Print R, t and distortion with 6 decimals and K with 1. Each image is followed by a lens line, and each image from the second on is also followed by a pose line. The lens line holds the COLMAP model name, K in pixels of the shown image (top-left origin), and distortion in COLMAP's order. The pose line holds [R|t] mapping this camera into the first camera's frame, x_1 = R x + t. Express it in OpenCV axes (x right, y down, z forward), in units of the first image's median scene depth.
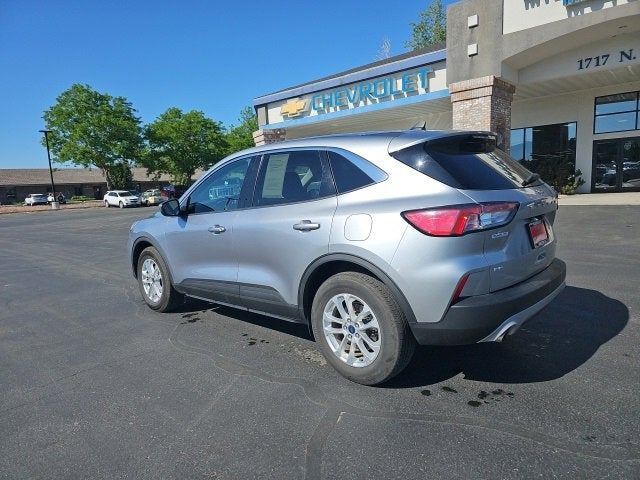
lens RADIAL K [[425.4, 0, 312.8], [0, 425.4, 245.2], [0, 0, 1]] dist [0.066338, -0.054774]
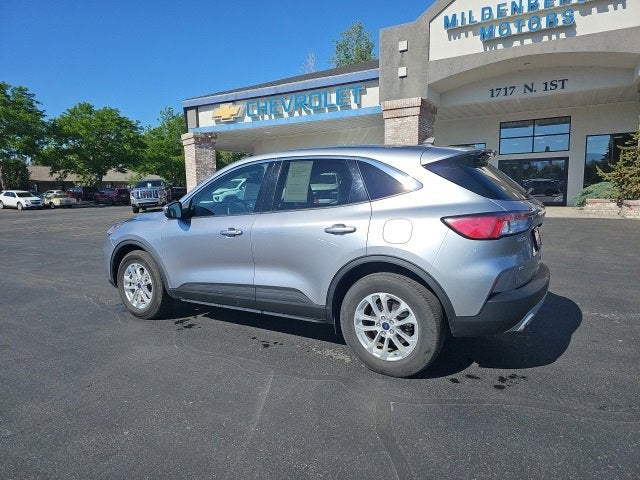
lens RADIAL K [[425.4, 0, 315.5], [0, 425.4, 239.9], [0, 0, 1]] dist [0.066338, -0.054774]
pose [[0.979707, 0.007843, 0.200284, -0.055116], [-0.002084, 0.999579, -0.028952, 0.002049], [-0.200426, 0.027947, 0.979310, -0.005216]]
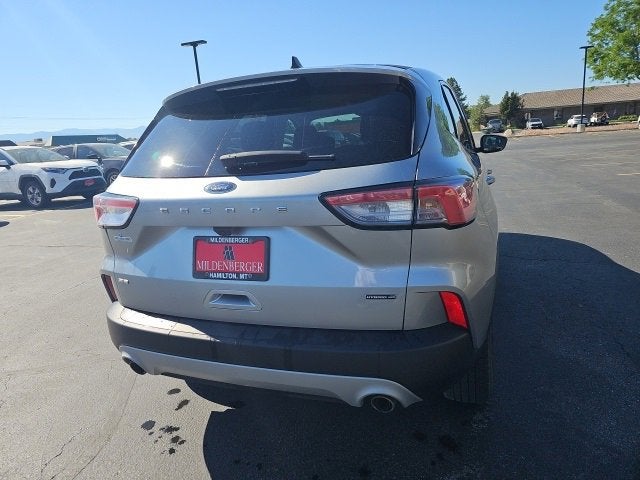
lens RADIAL K [[425.4, 0, 314.5], [0, 425.4, 236.8], [0, 0, 1]] dist [0.066338, -0.054774]
pose [[0.395404, 0.228740, -0.889570, 0.194888], [-0.081081, 0.973406, 0.214258, -0.034184], [0.914922, -0.012591, 0.403435, 0.158428]]
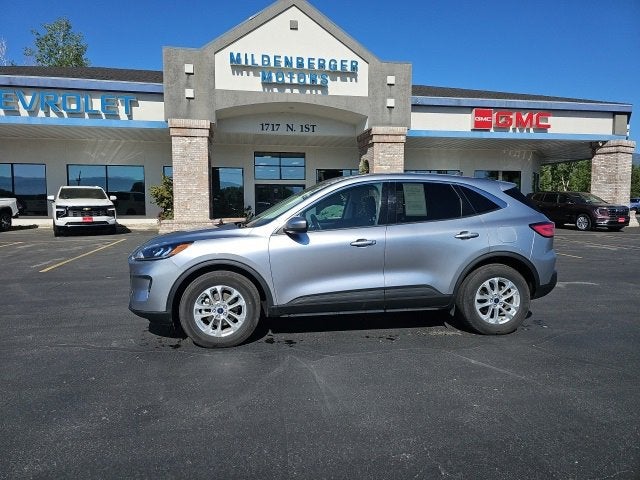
lens RADIAL K [[425.4, 0, 316.9], [0, 425.4, 231.2], [0, 0, 1]] dist [0.066338, -0.054774]
pose [[0.611781, 0.000676, 0.791027, -0.284389], [0.082166, 0.994536, -0.064397, -0.001478], [-0.786749, 0.104393, 0.608382, 0.097728]]
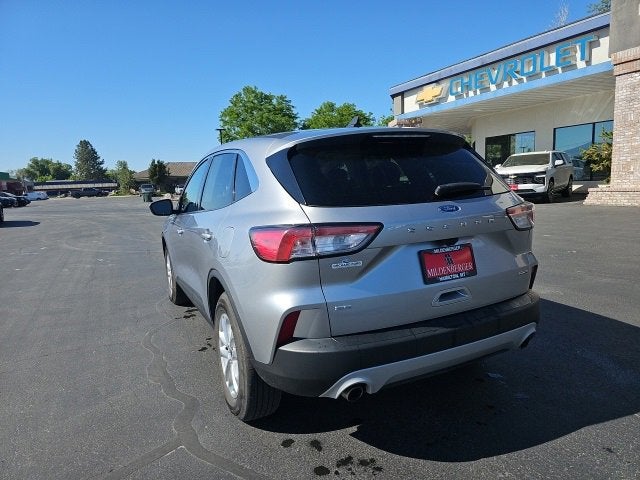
lens RADIAL K [[425.4, 0, 316.3], [0, 425.4, 241.5], [0, 0, 1]] dist [0.066338, -0.054774]
pose [[0.933771, 0.057647, -0.353198, 0.103198], [-0.052397, 0.998328, 0.024416, -0.013045], [0.354015, -0.004292, 0.935230, 0.040436]]
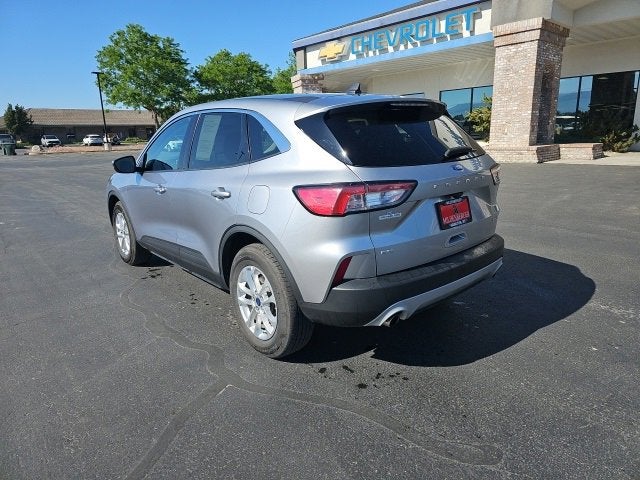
lens RADIAL K [[425.4, 0, 320.8], [0, 425.4, 232.4], [0, 0, 1]] dist [0.066338, -0.054774]
pose [[0.994158, 0.047286, -0.097023, 0.059302], [-0.038010, 0.994720, 0.095324, -0.011305], [0.101019, -0.091079, 0.990707, 0.009614]]
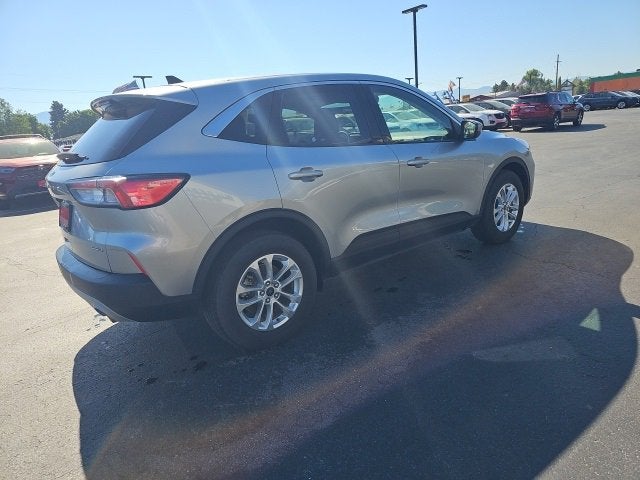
lens RADIAL K [[425.4, 0, 323.3], [0, 425.4, 245.4], [0, 0, 1]] dist [0.066338, -0.054774]
pose [[-0.111111, 0.329478, -0.937603, 0.251858], [-0.047113, 0.940637, 0.336127, -0.057845], [0.992691, 0.081521, -0.088993, 0.302388]]
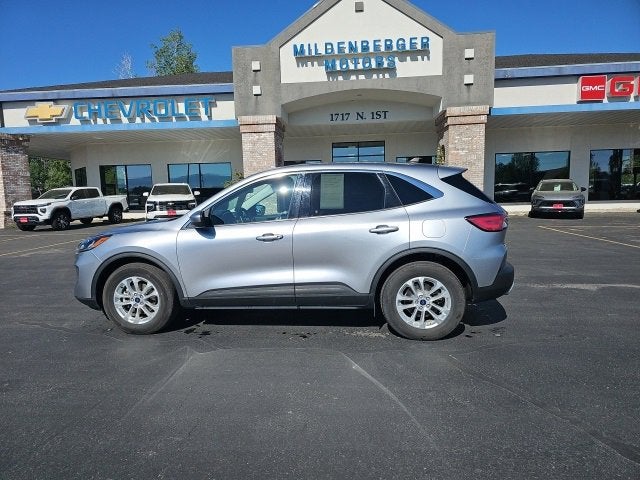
lens RADIAL K [[425.4, 0, 313.5], [0, 425.4, 245.3], [0, 0, 1]] dist [0.066338, -0.054774]
pose [[0.805810, -0.033981, 0.591198, -0.185937], [0.065310, 0.997362, -0.031692, 0.005892], [-0.588561, 0.064148, 0.805903, 0.013353]]
